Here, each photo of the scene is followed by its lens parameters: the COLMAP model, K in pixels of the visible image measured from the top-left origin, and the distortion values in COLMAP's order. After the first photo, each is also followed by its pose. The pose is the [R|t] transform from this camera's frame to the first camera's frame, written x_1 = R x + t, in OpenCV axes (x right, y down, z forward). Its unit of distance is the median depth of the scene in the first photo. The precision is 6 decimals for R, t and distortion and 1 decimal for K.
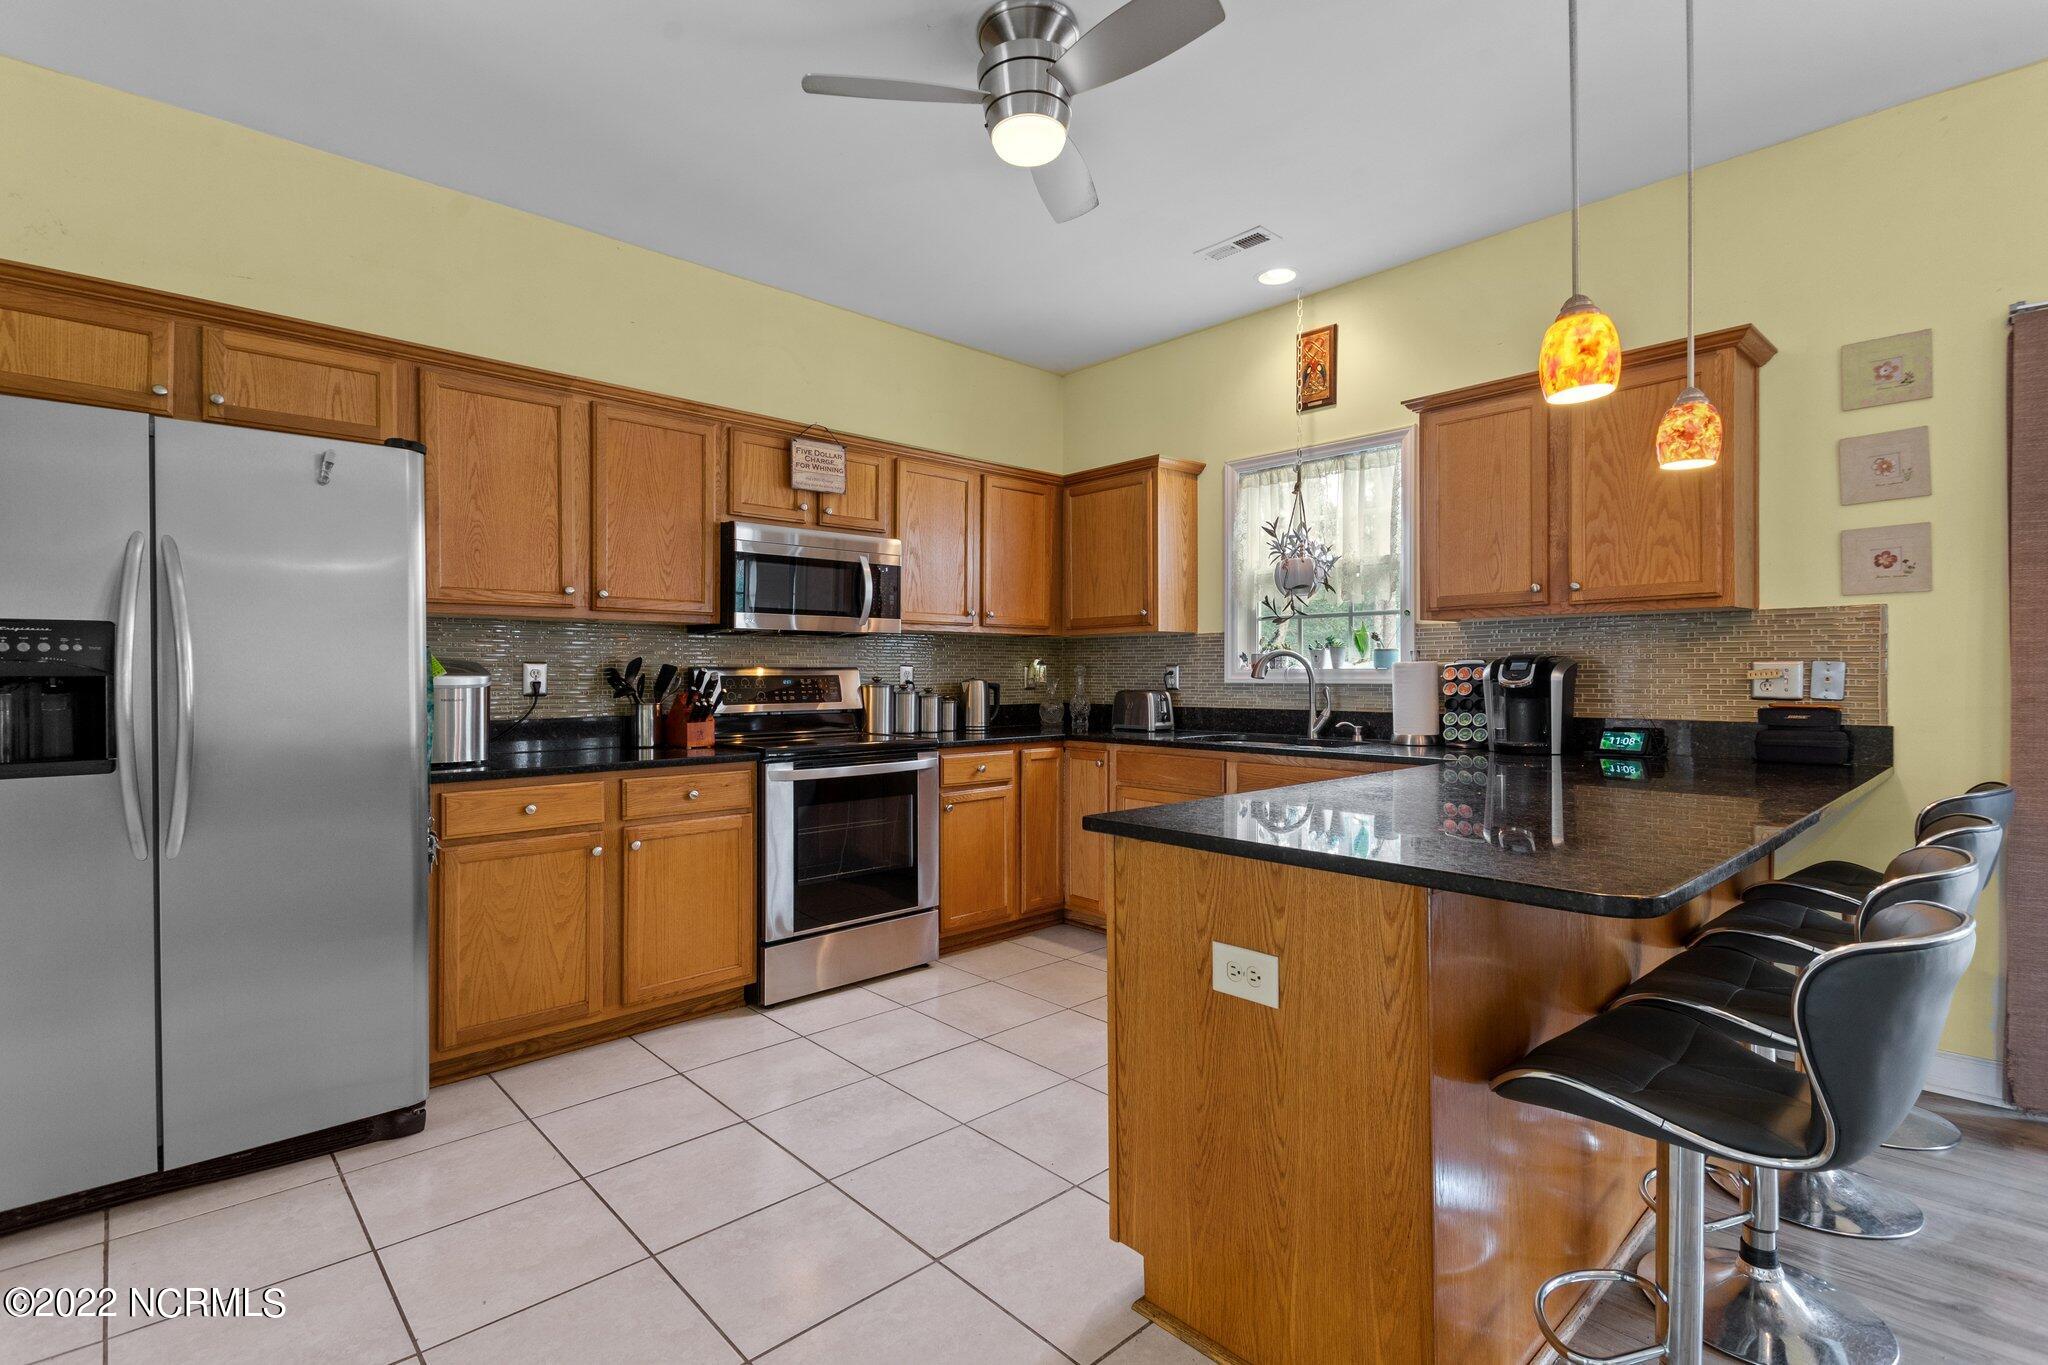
lens RADIAL K [[981.2, 0, 1011.7], [0, 981.2, 677.6], [0, 0, 1]] dist [0.017244, -0.000506]
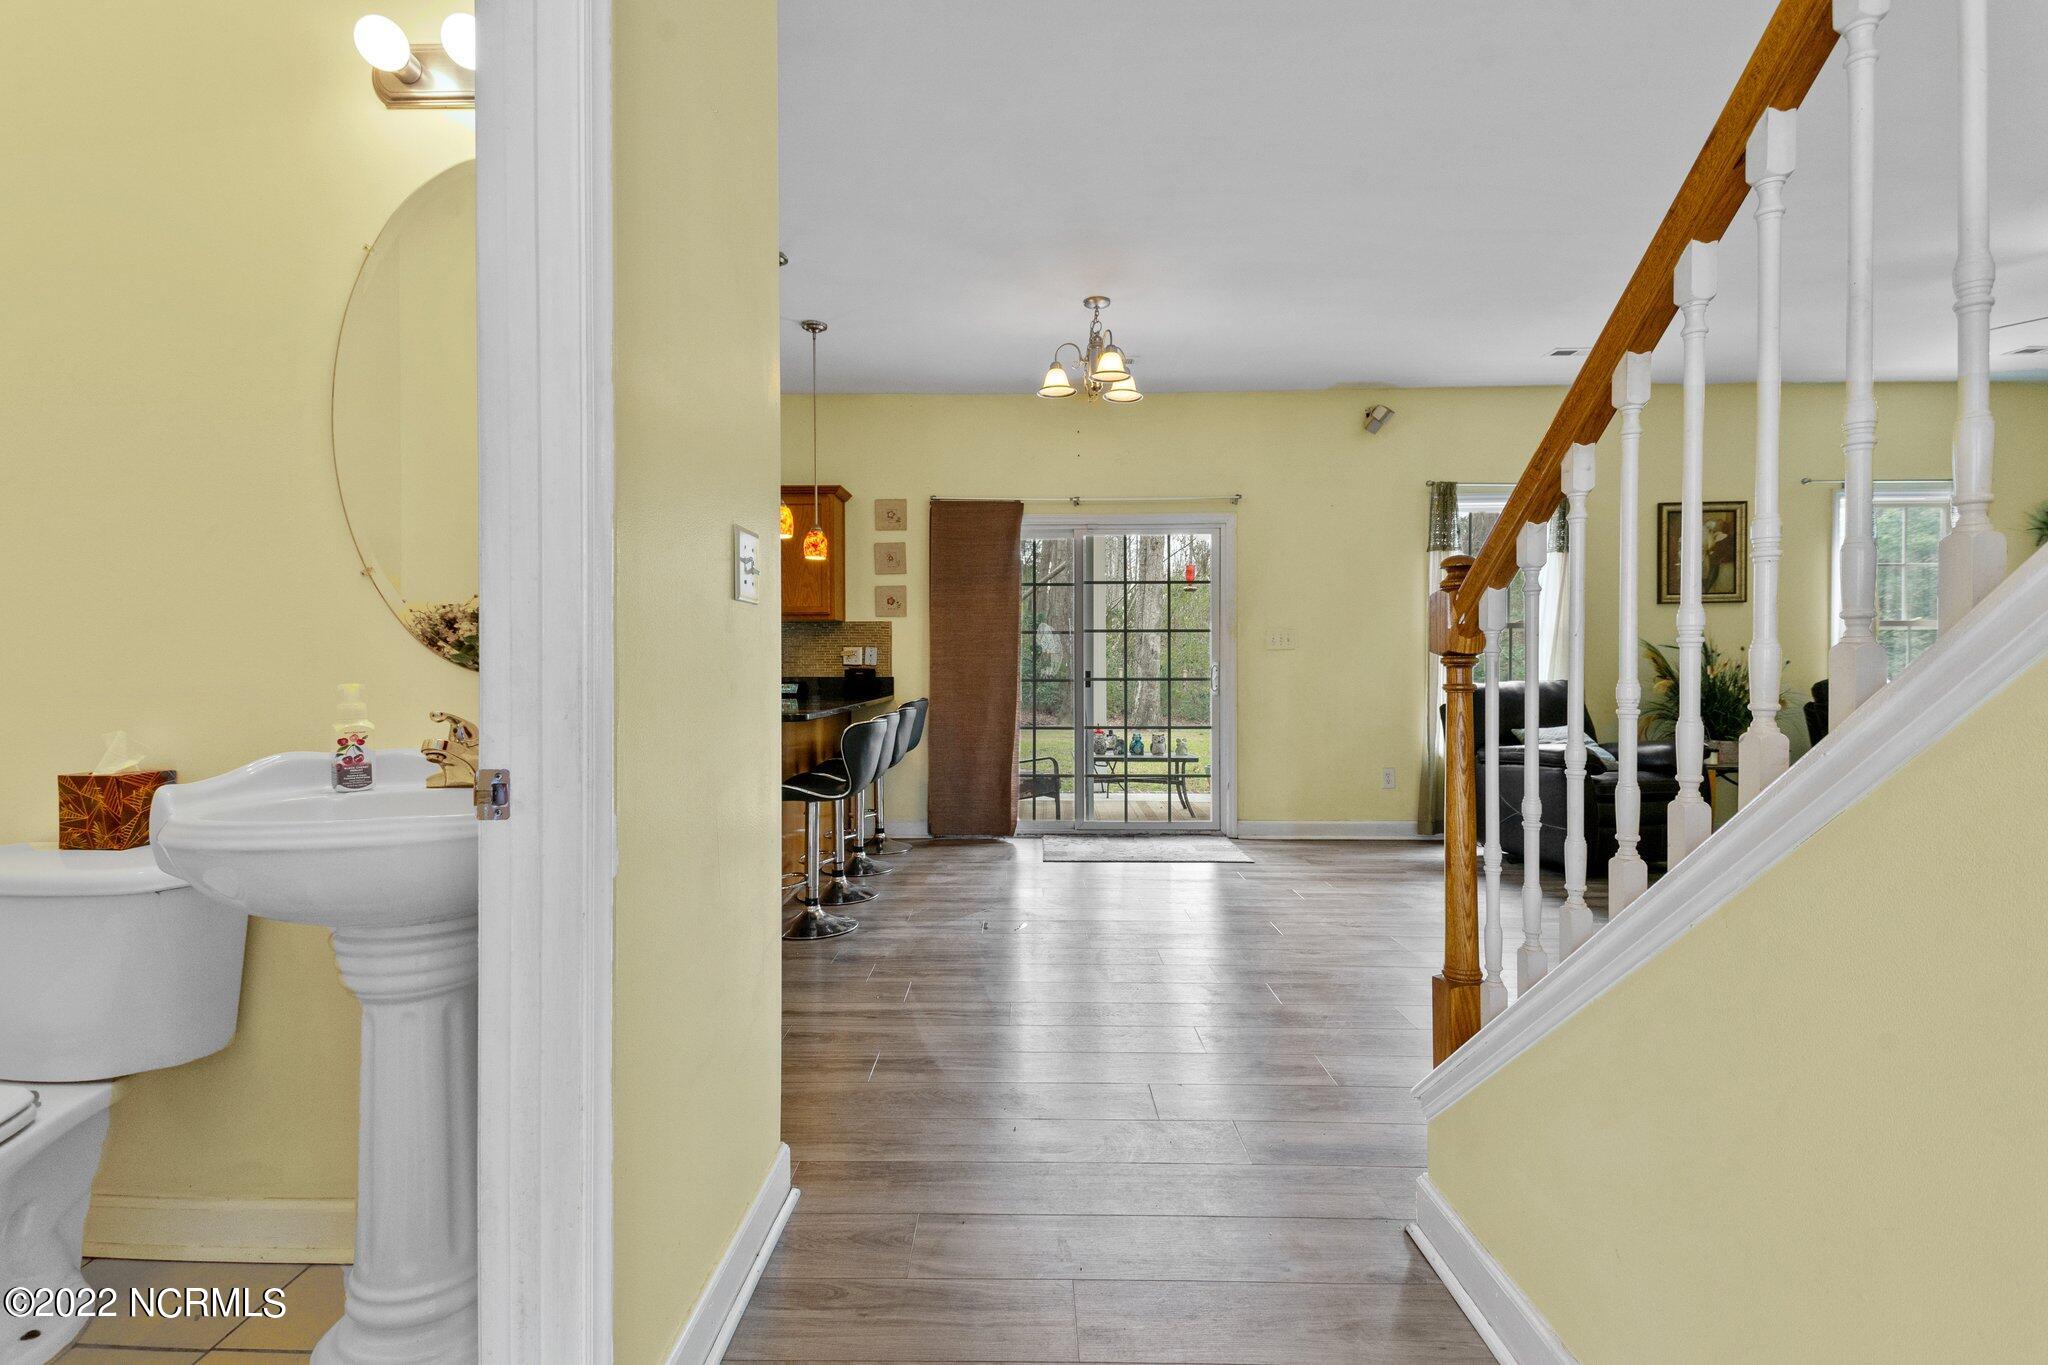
lens RADIAL K [[981.2, 0, 1011.7], [0, 981.2, 677.6], [0, 0, 1]] dist [0.017244, -0.000506]
pose [[0.701486, -0.001840, 0.712681, -0.396028], [0.000632, 0.999998, 0.001959, 0.038274], [-0.712683, -0.000924, 0.701485, -0.588119]]
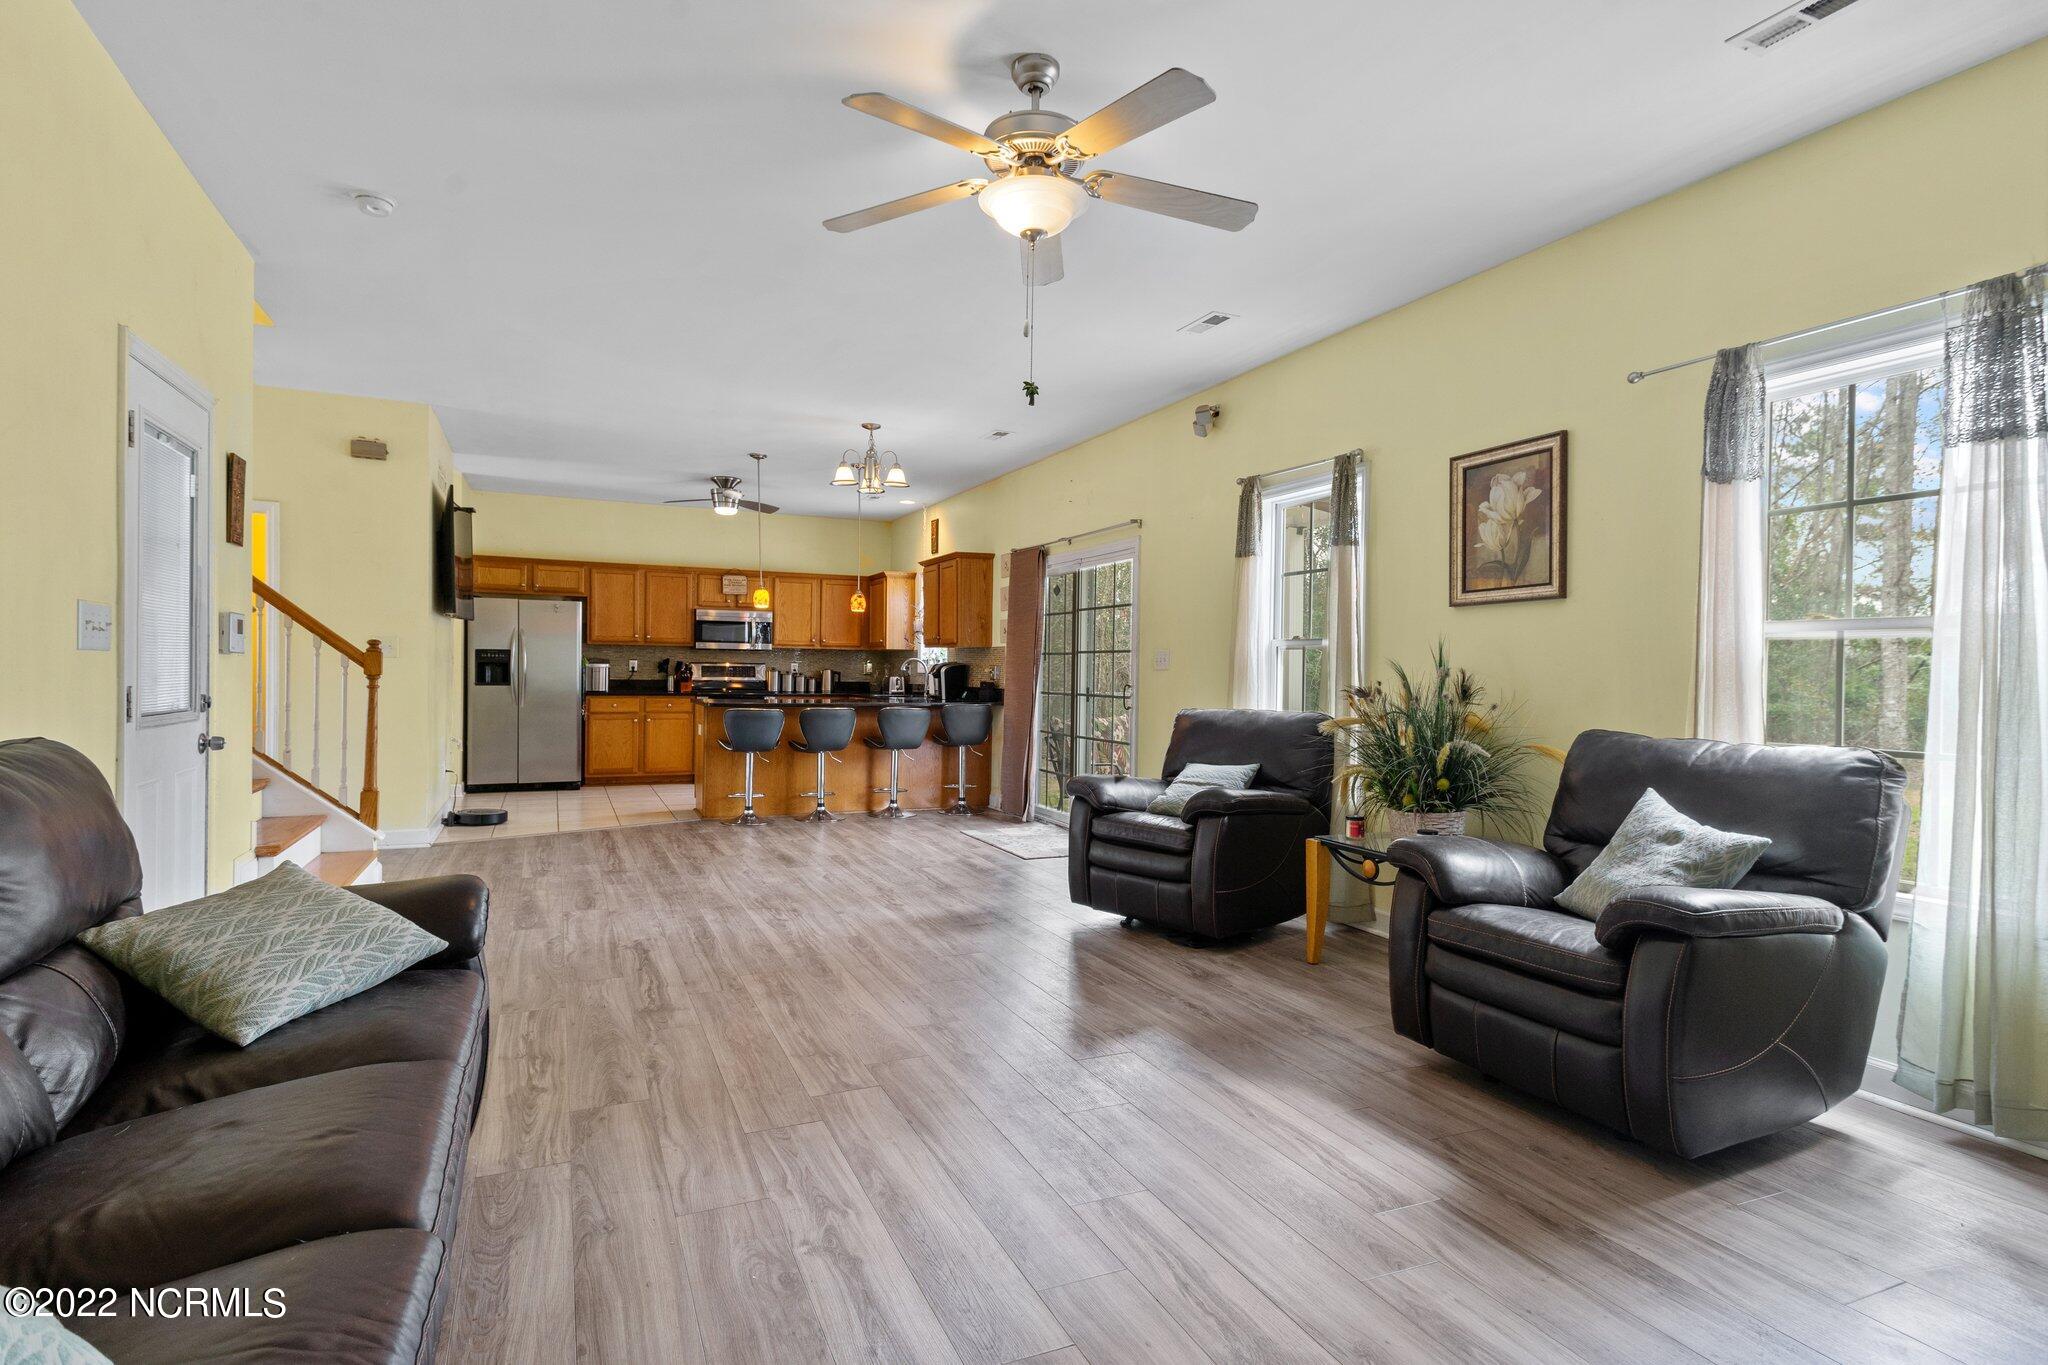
lens RADIAL K [[1113.5, 0, 989.6], [0, 1113.5, 691.4], [0, 0, 1]] dist [0.090152, -0.000239]
pose [[0.930687, 0.022741, -0.365110, 1.667800], [-0.016715, 0.999667, 0.019658, -0.005538], [0.365435, -0.012193, 0.930757, -1.655904]]
